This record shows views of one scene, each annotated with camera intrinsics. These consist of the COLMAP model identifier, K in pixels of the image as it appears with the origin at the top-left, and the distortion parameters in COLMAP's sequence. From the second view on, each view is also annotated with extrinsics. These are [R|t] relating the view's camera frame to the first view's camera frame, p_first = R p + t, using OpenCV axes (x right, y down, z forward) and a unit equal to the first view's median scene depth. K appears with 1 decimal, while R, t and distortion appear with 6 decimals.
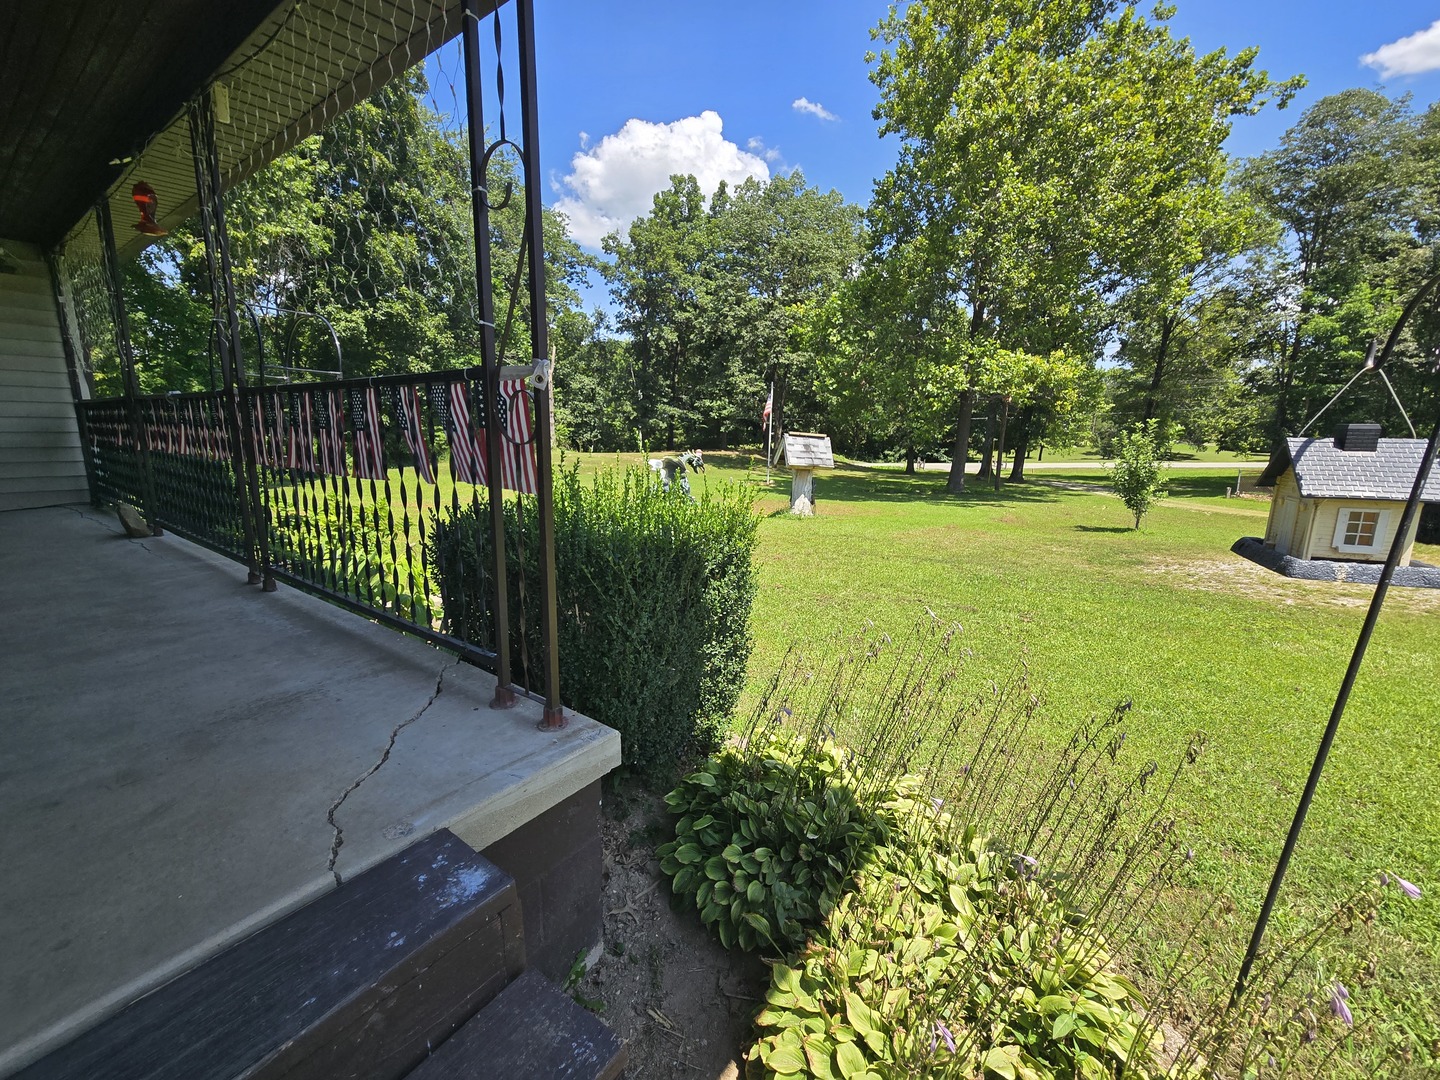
lens RADIAL K [[593.7, 0, 723.0], [0, 593.7, 542.8], [0, 0, 1]] dist [-0.001575, 0.001607]
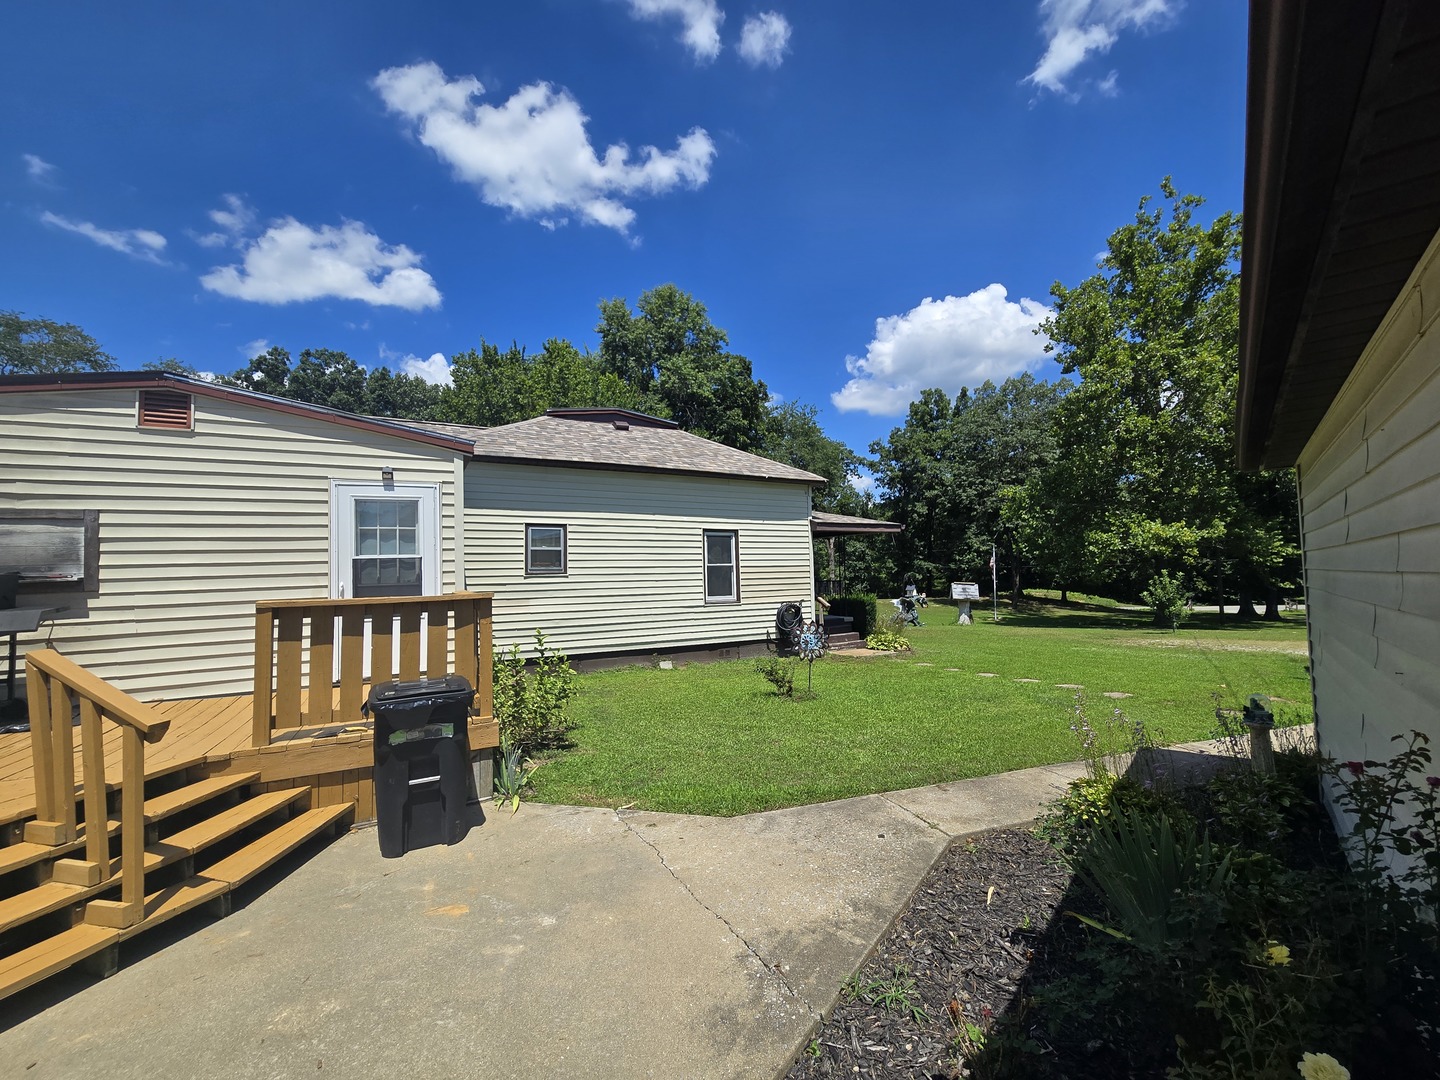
lens RADIAL K [[593.7, 0, 722.7], [0, 593.7, 542.6], [0, 0, 1]] dist [-0.001575, 0.001607]
pose [[0.891429, -0.054366, -0.449888, 1.103407], [-0.057733, 0.971063, -0.231742, 0.503927], [0.449468, 0.232555, 0.862494, -3.146961]]
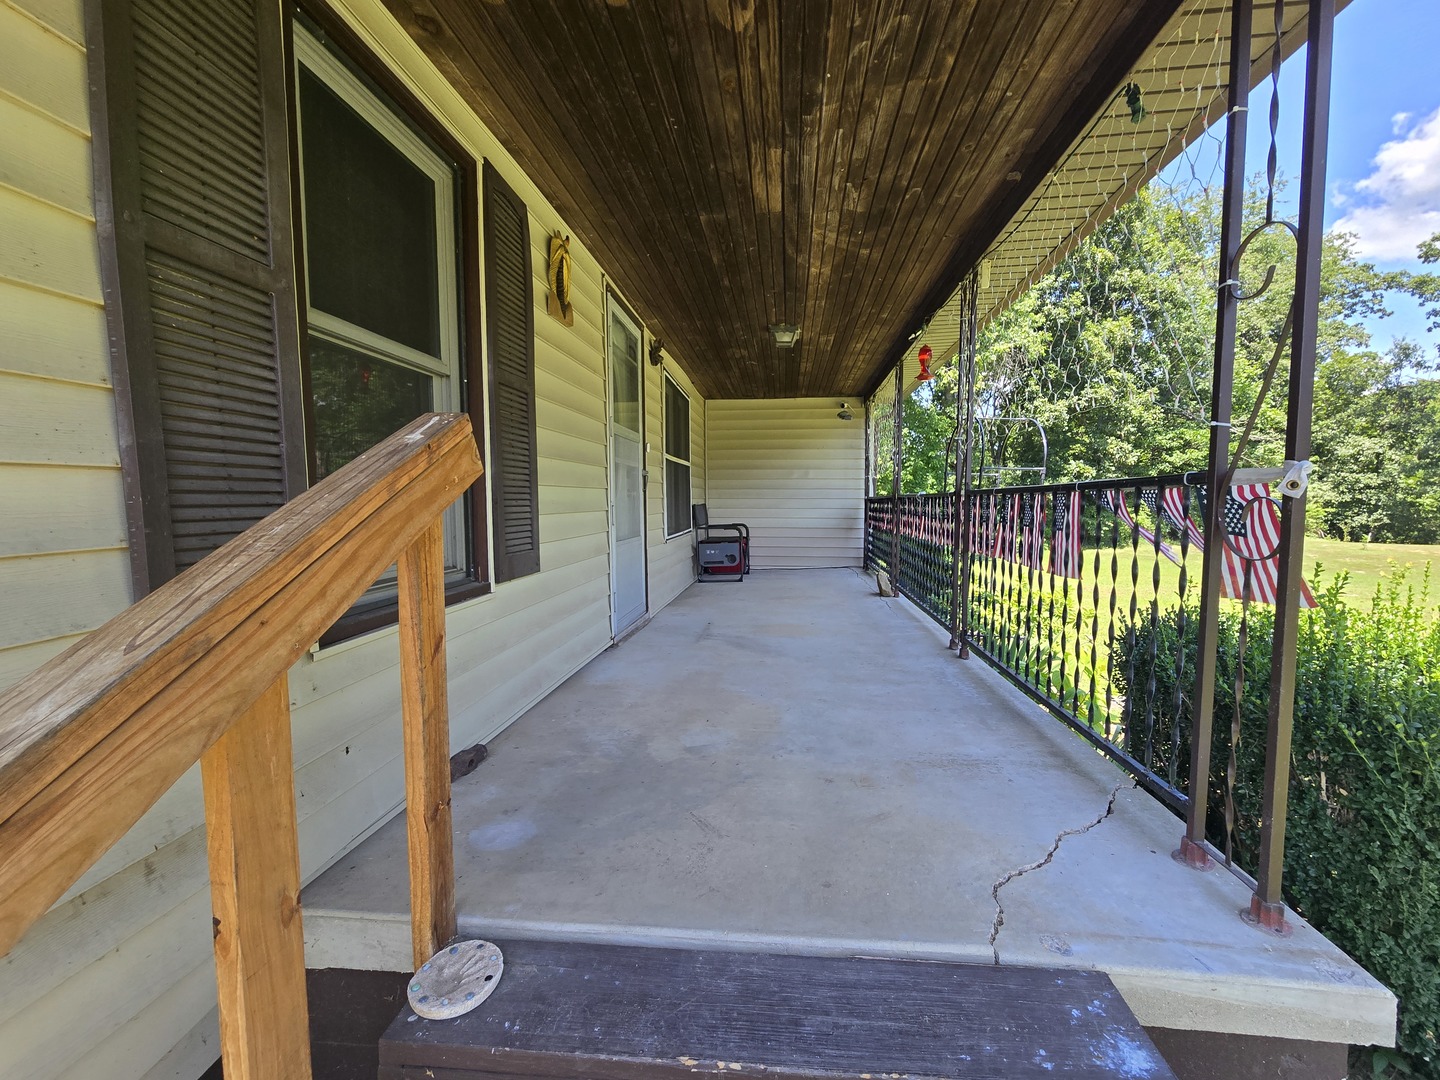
lens RADIAL K [[593.7, 0, 726.0], [0, 593.7, 541.1], [0, 0, 1]] dist [-0.001575, 0.001607]
pose [[0.506714, 0.039004, -0.861231, 0.000281], [-0.156454, 0.986549, -0.047372, -0.013448], [0.847799, 0.158747, 0.506001, -0.021471]]
